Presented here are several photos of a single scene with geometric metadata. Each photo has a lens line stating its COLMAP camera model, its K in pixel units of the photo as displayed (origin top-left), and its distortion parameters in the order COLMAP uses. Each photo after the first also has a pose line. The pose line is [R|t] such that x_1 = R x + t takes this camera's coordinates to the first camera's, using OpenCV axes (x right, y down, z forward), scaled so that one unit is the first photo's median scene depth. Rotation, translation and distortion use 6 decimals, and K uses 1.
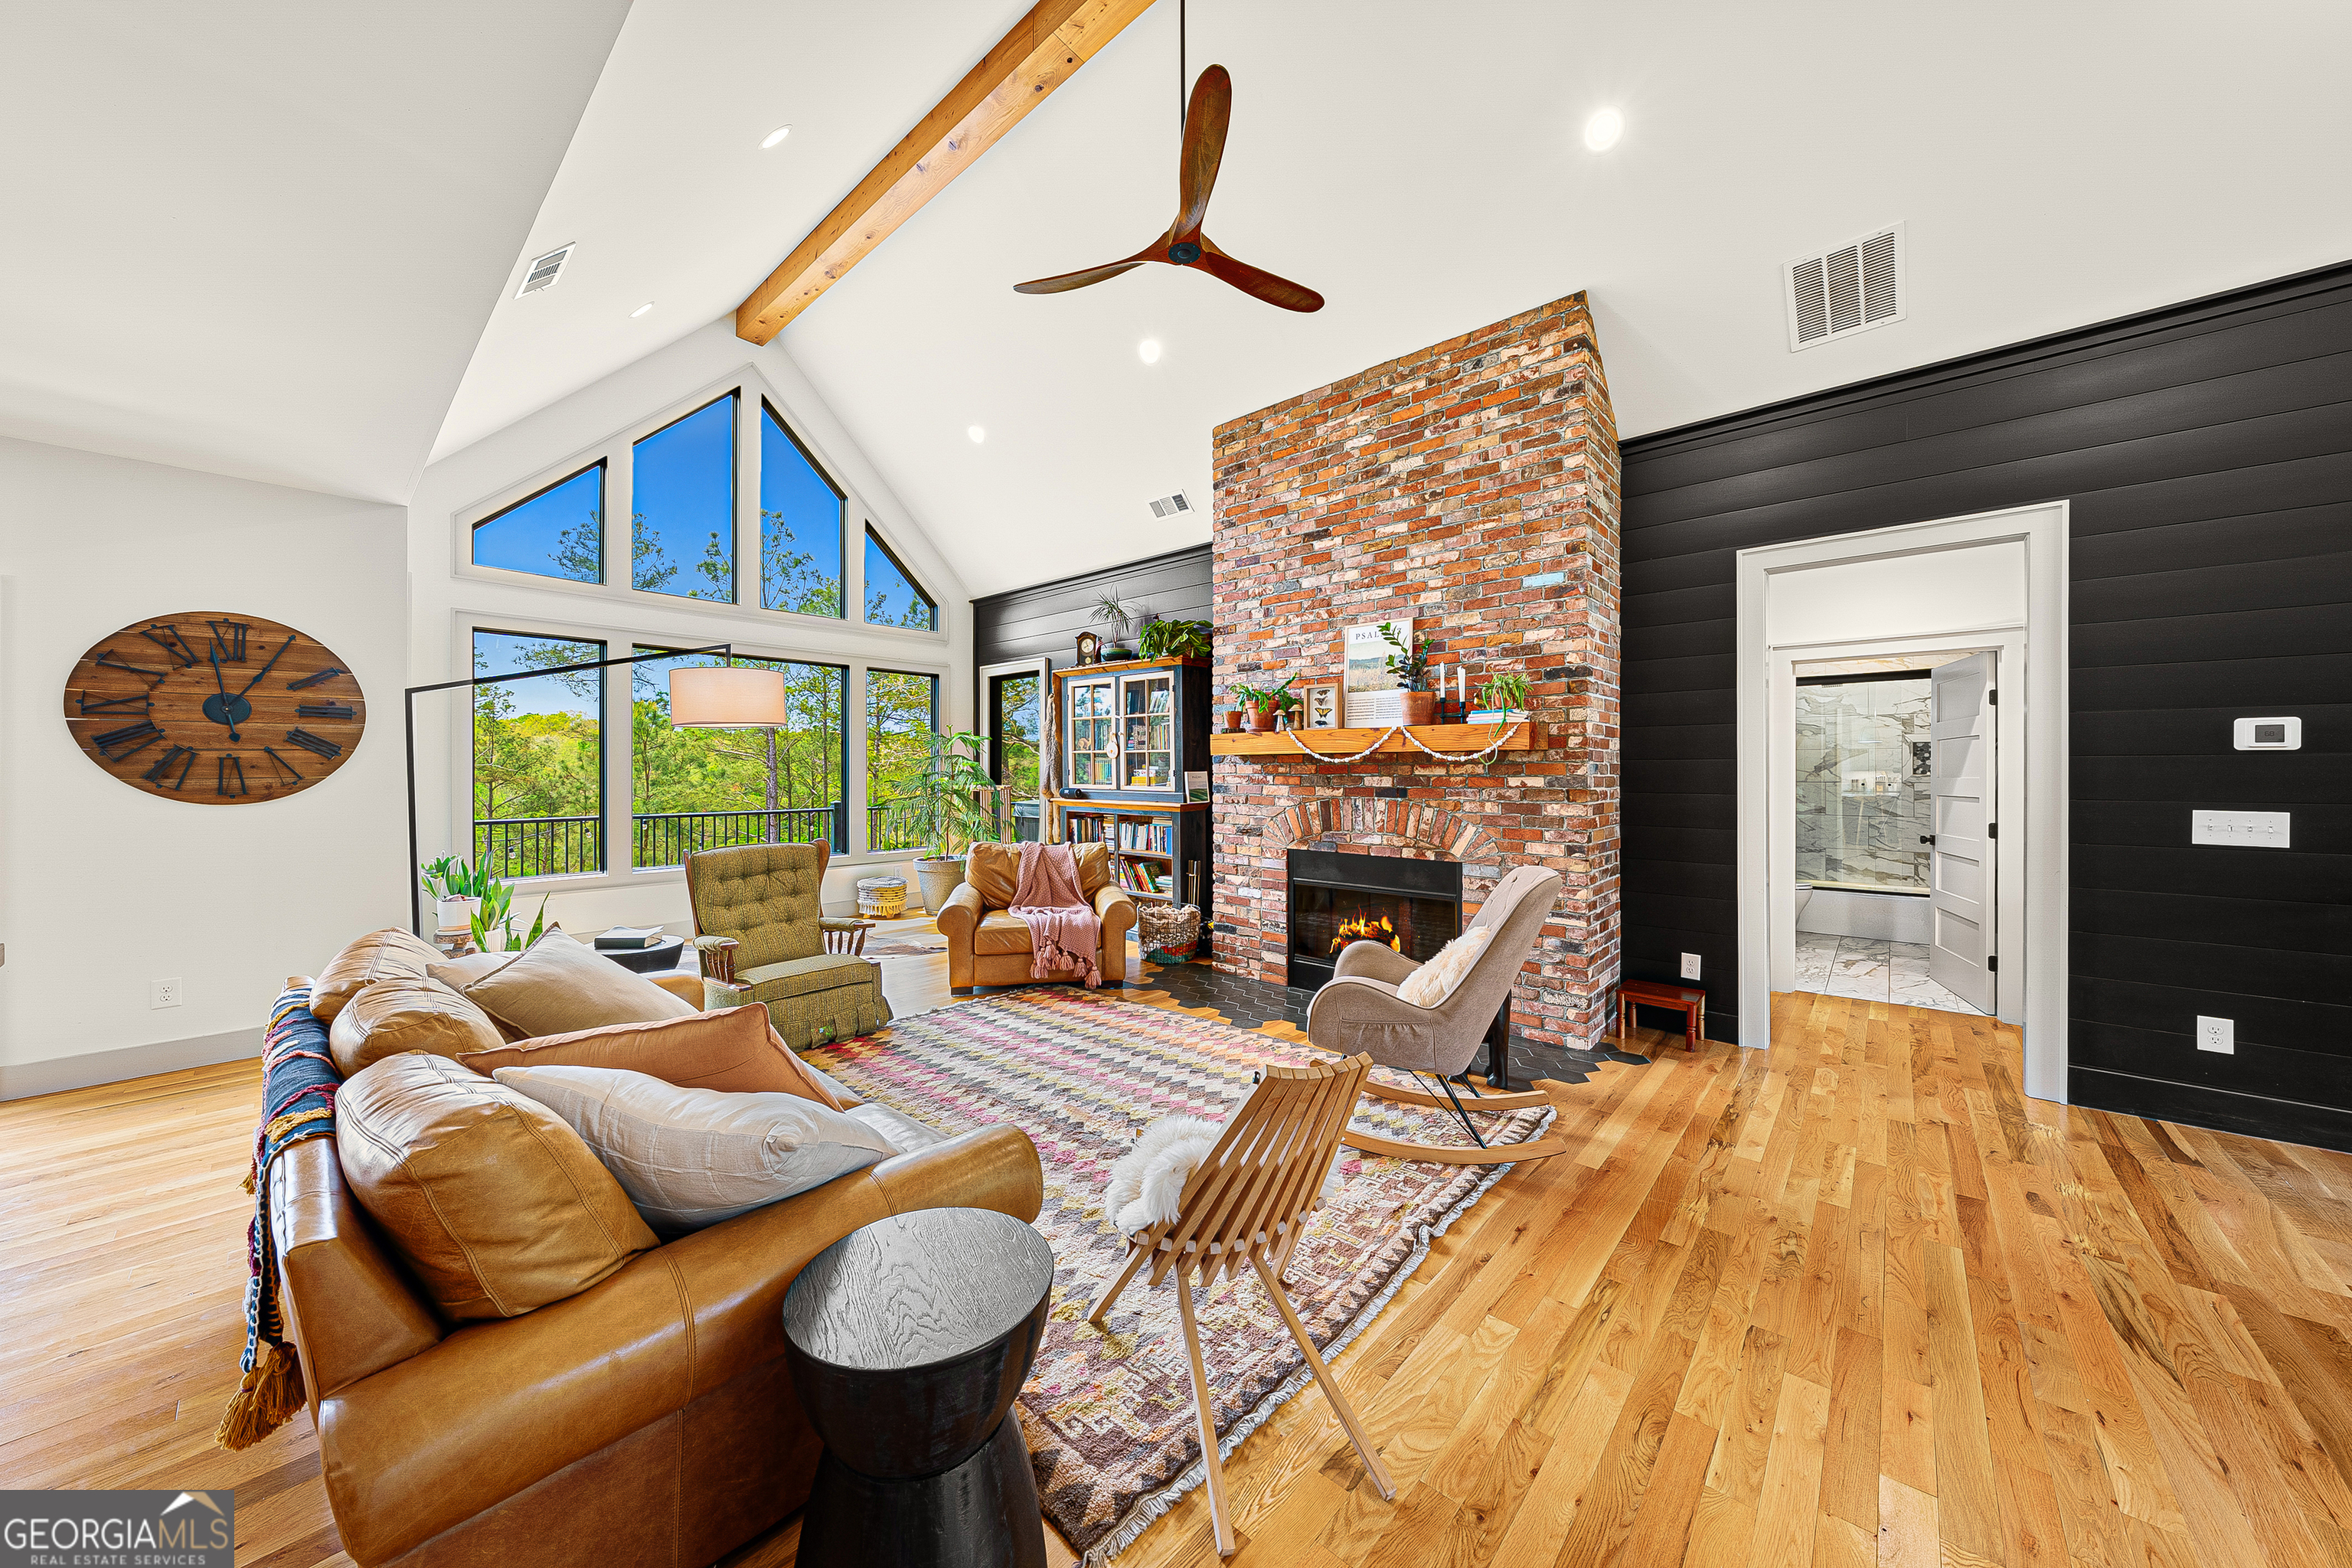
lens RADIAL K [[801.5, 0, 1180.2], [0, 801.5, 759.9], [0, 0, 1]] dist [0.001073, 0.000054]
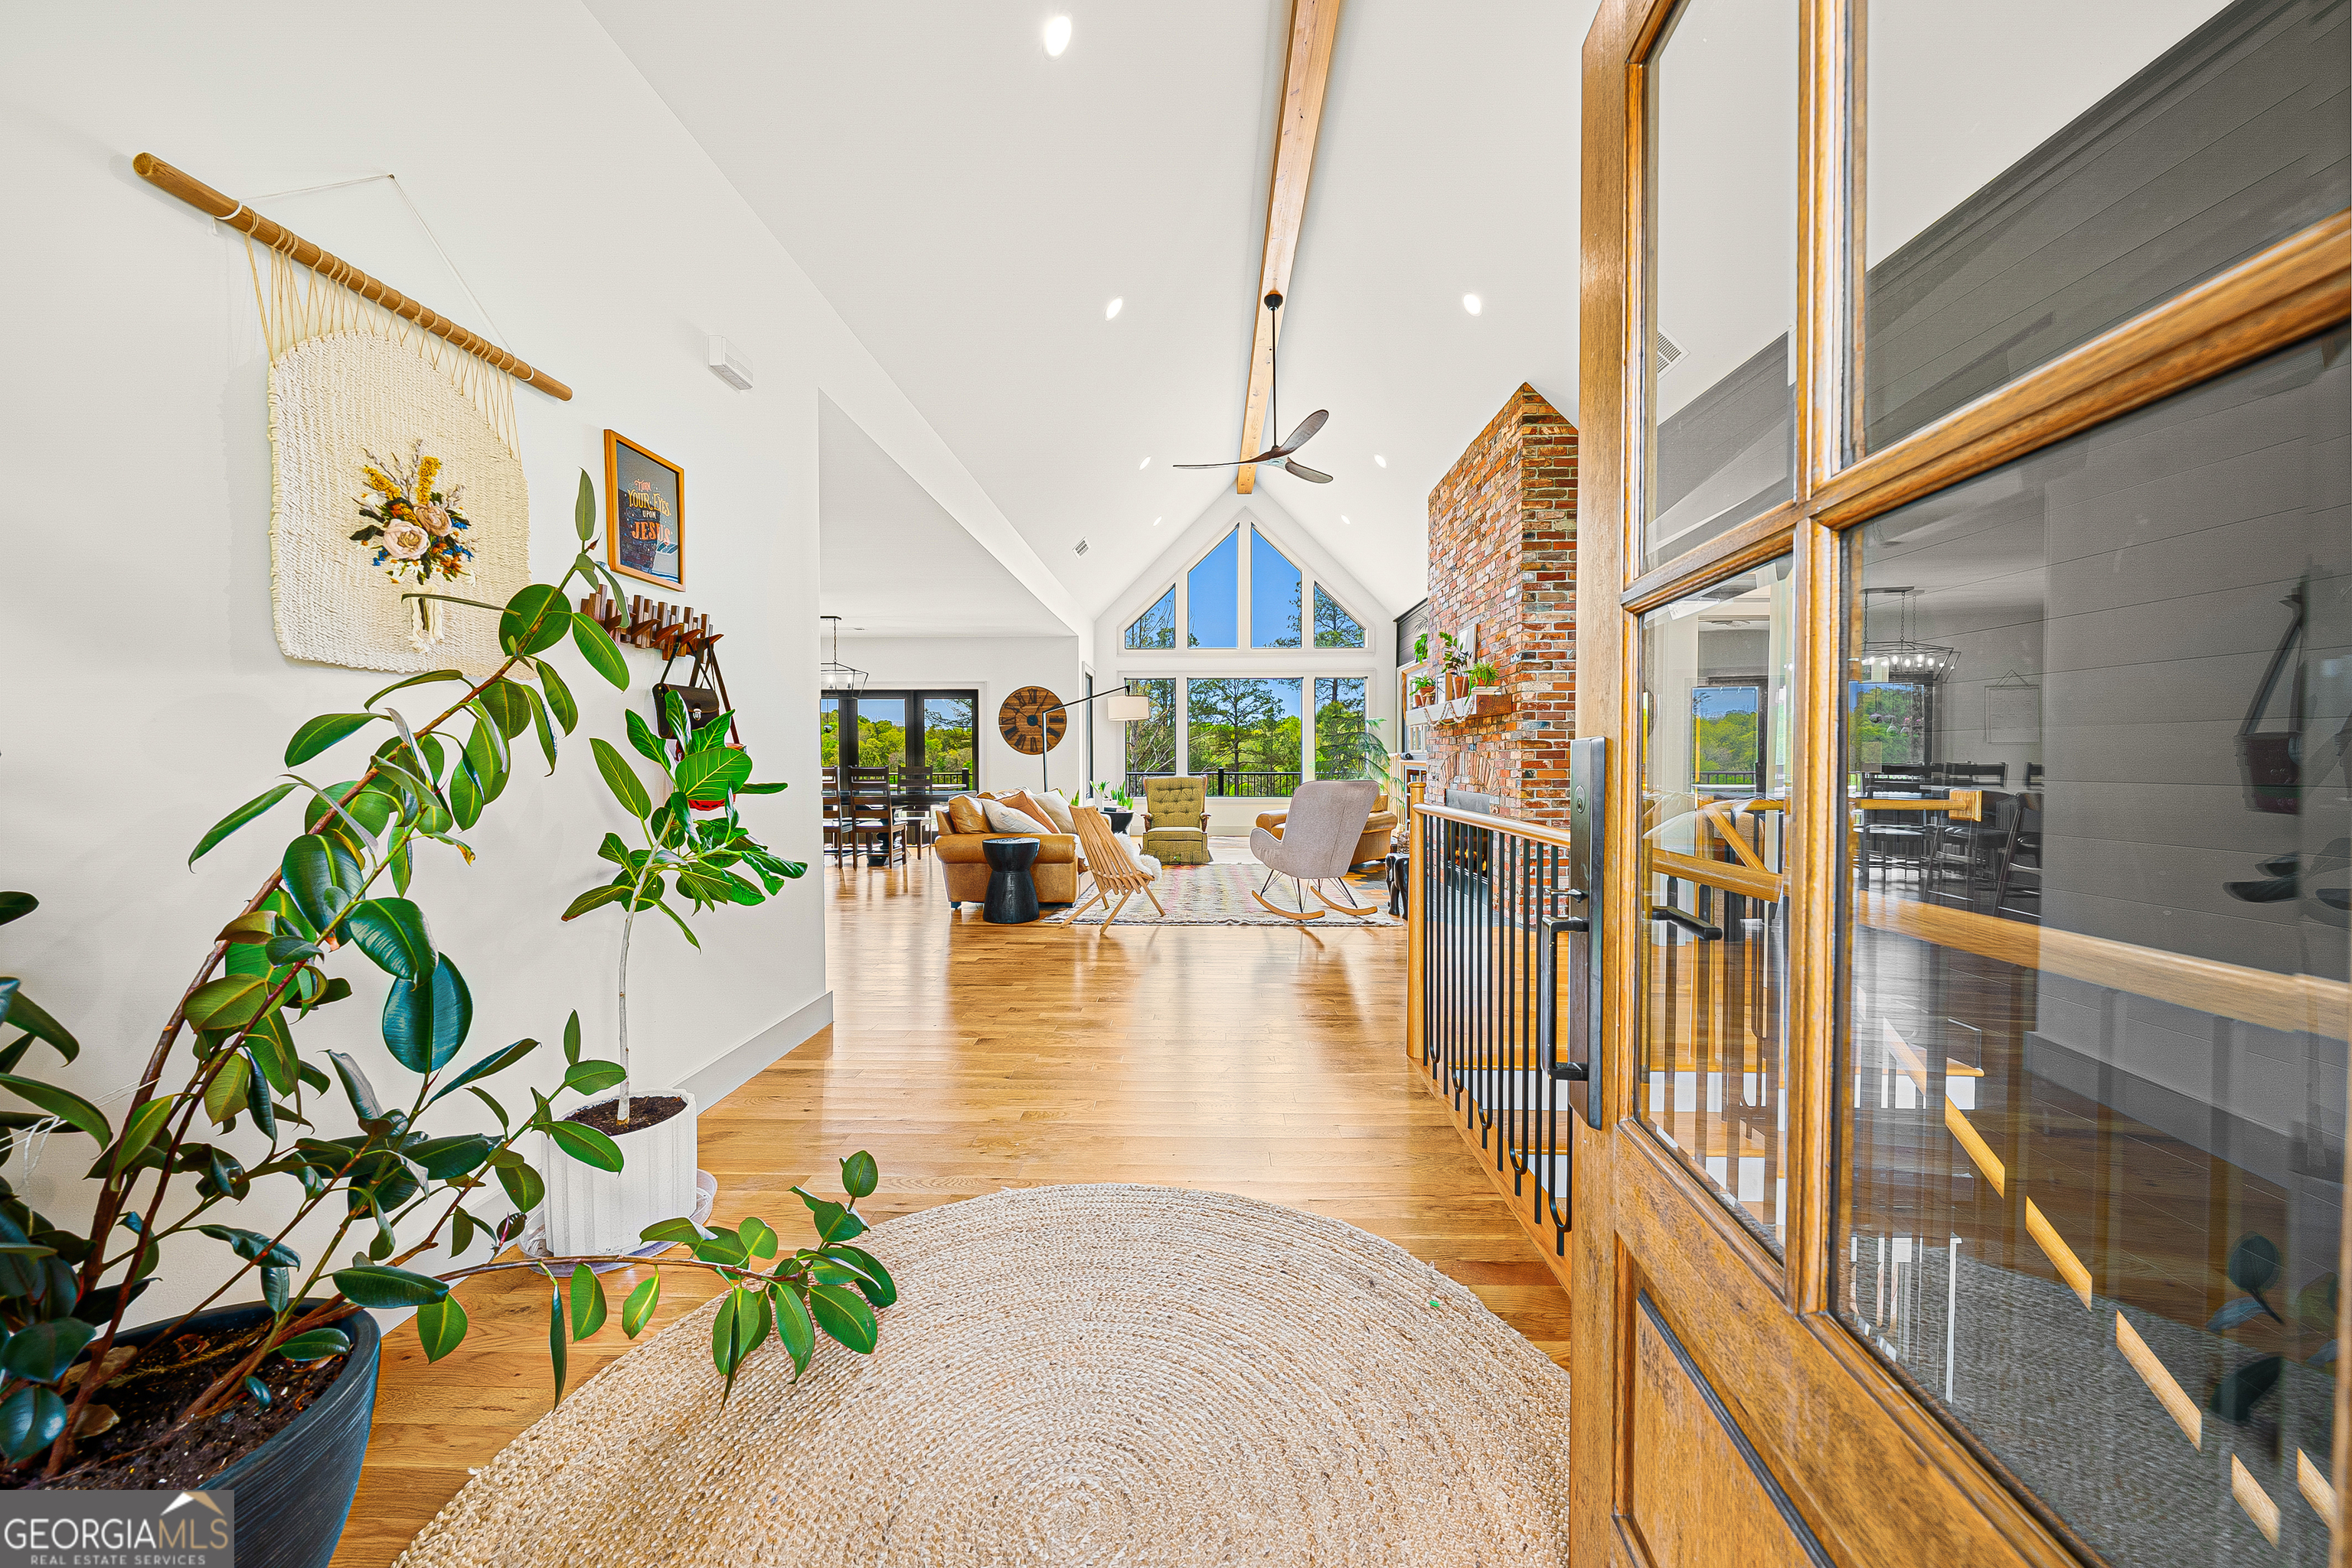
lens RADIAL K [[801.5, 0, 1180.2], [0, 801.5, 759.9], [0, 0, 1]] dist [0.001073, 0.000054]
pose [[0.638939, -0.002762, -0.769252, 1.195457], [0.007884, 0.999965, 0.002958, 0.064575], [0.769217, -0.007955, 0.638938, -0.361728]]
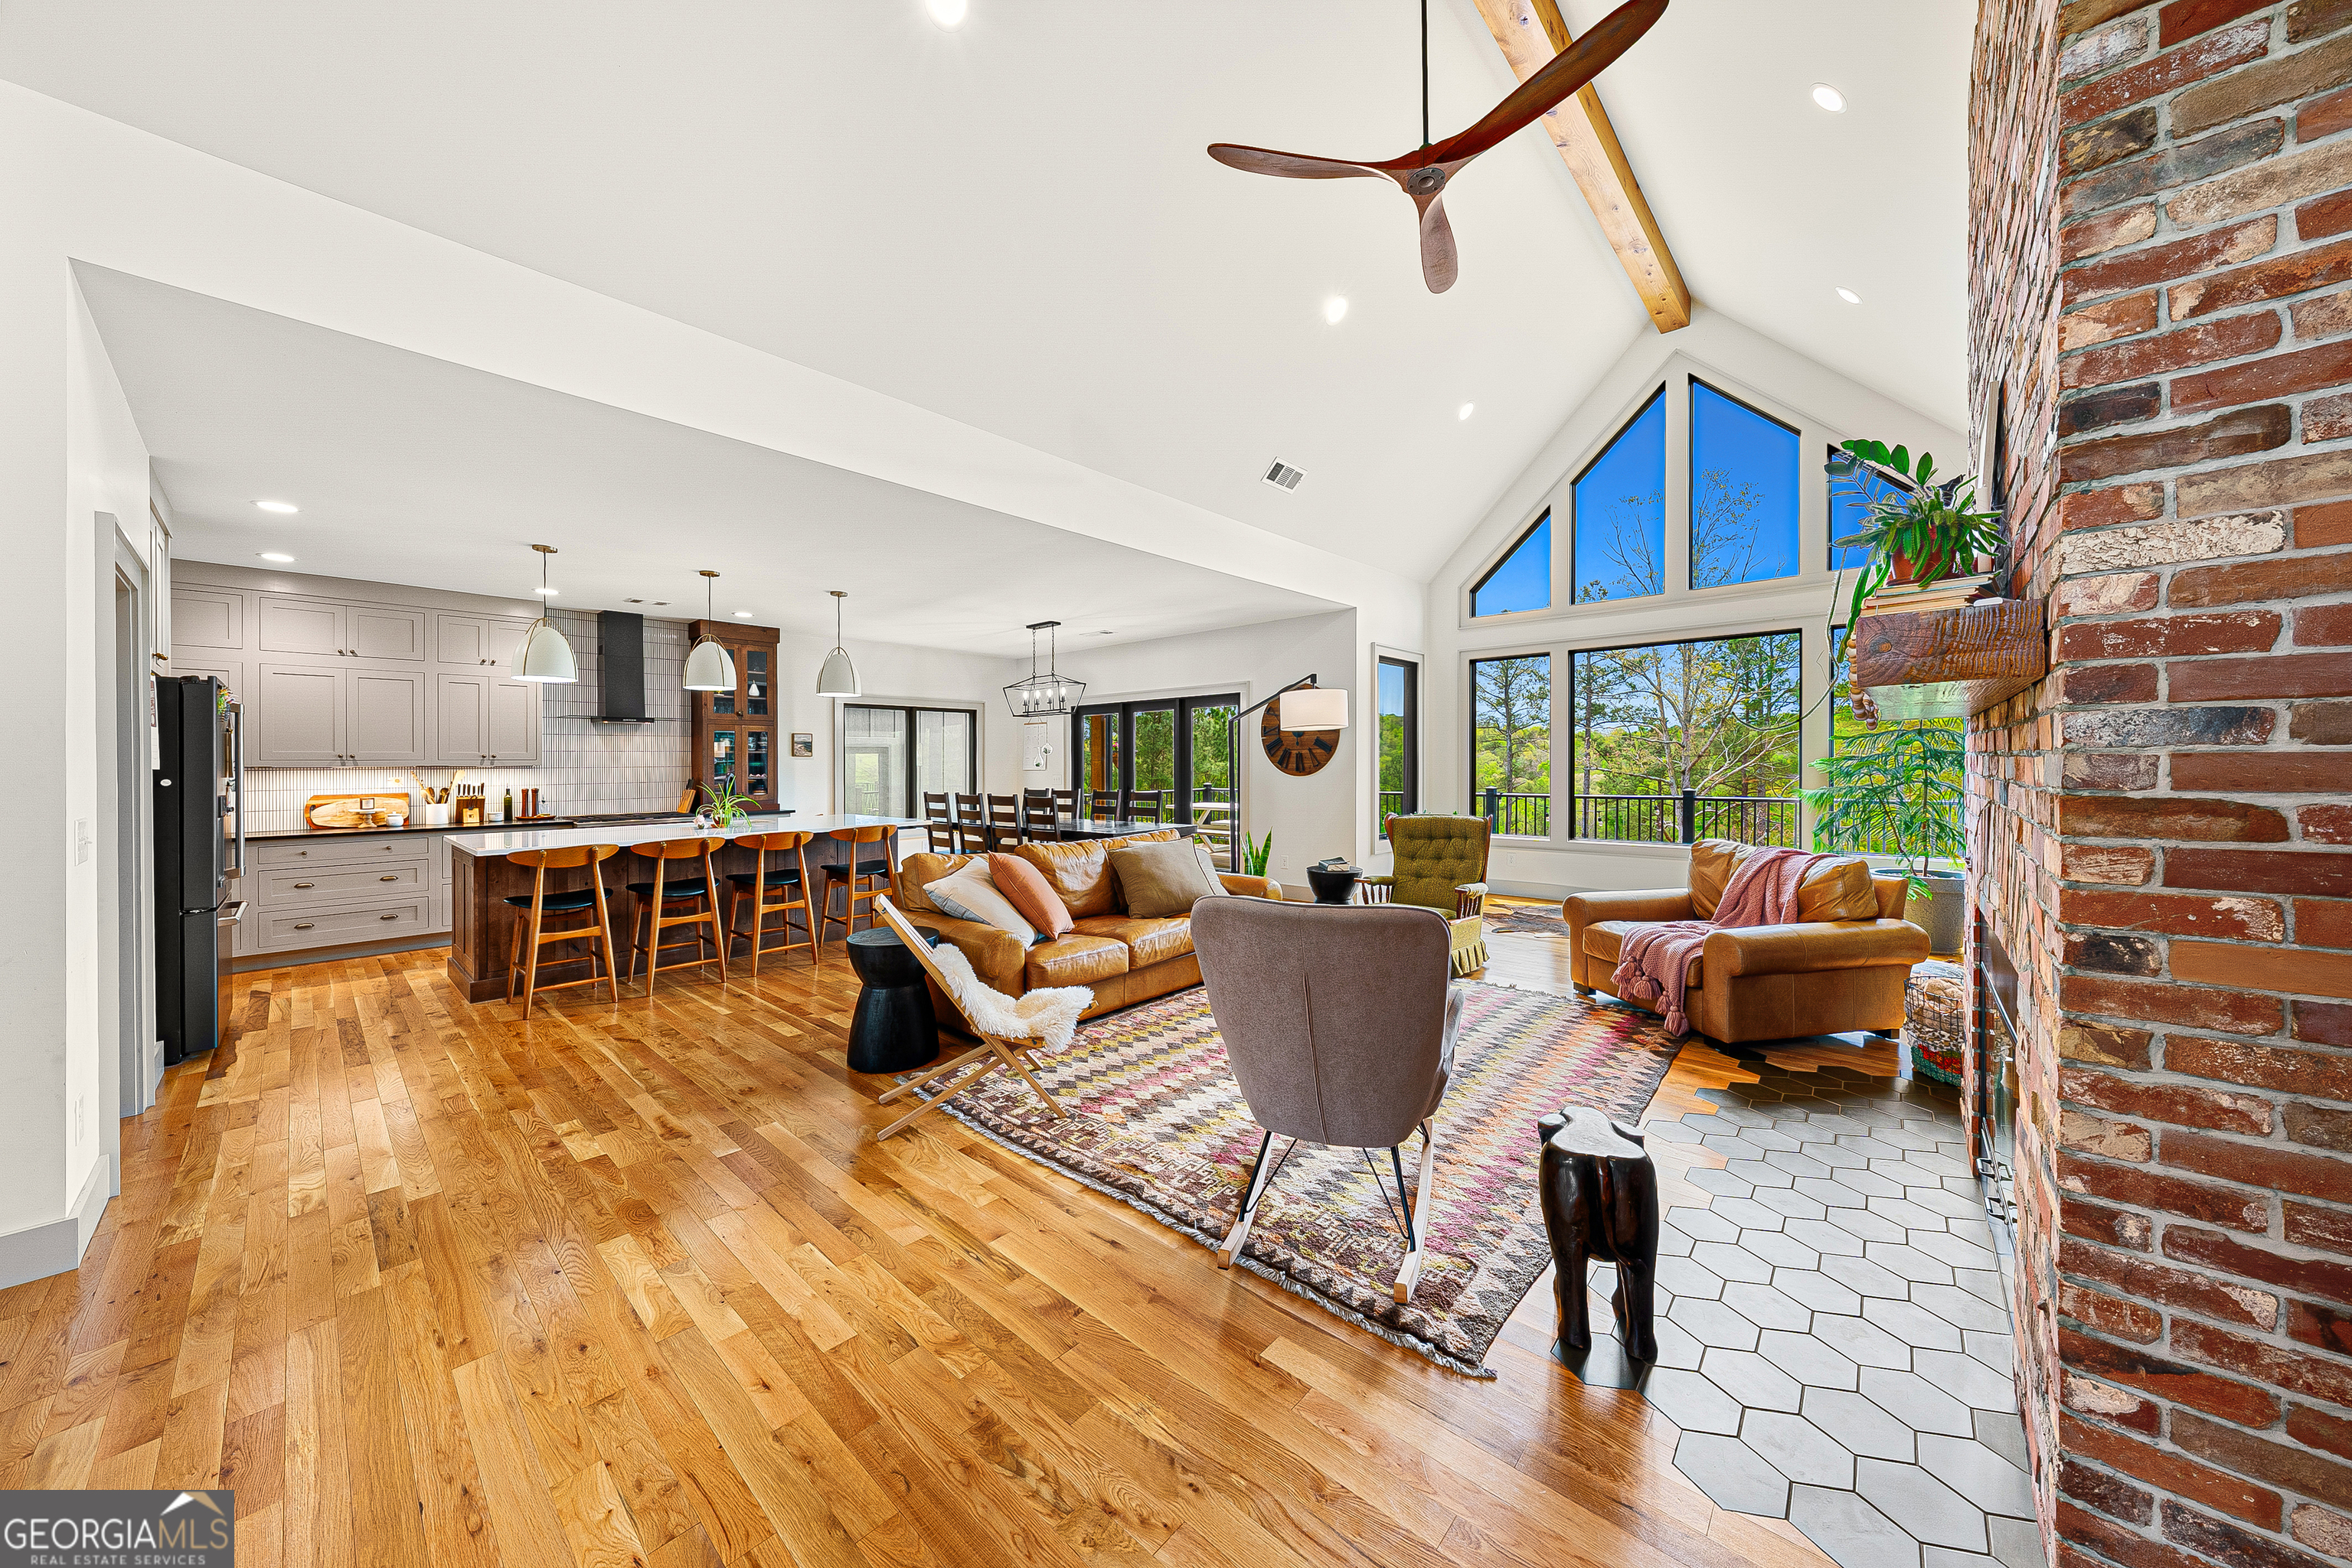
lens RADIAL K [[801.5, 0, 1180.2], [0, 801.5, 759.9], [0, 0, 1]] dist [0.001073, 0.000054]
pose [[-0.004399, -0.005966, -0.999973, 0.812338], [0.022744, 0.999723, -0.006064, 0.018567], [0.999732, -0.022770, -0.004262, 0.653528]]
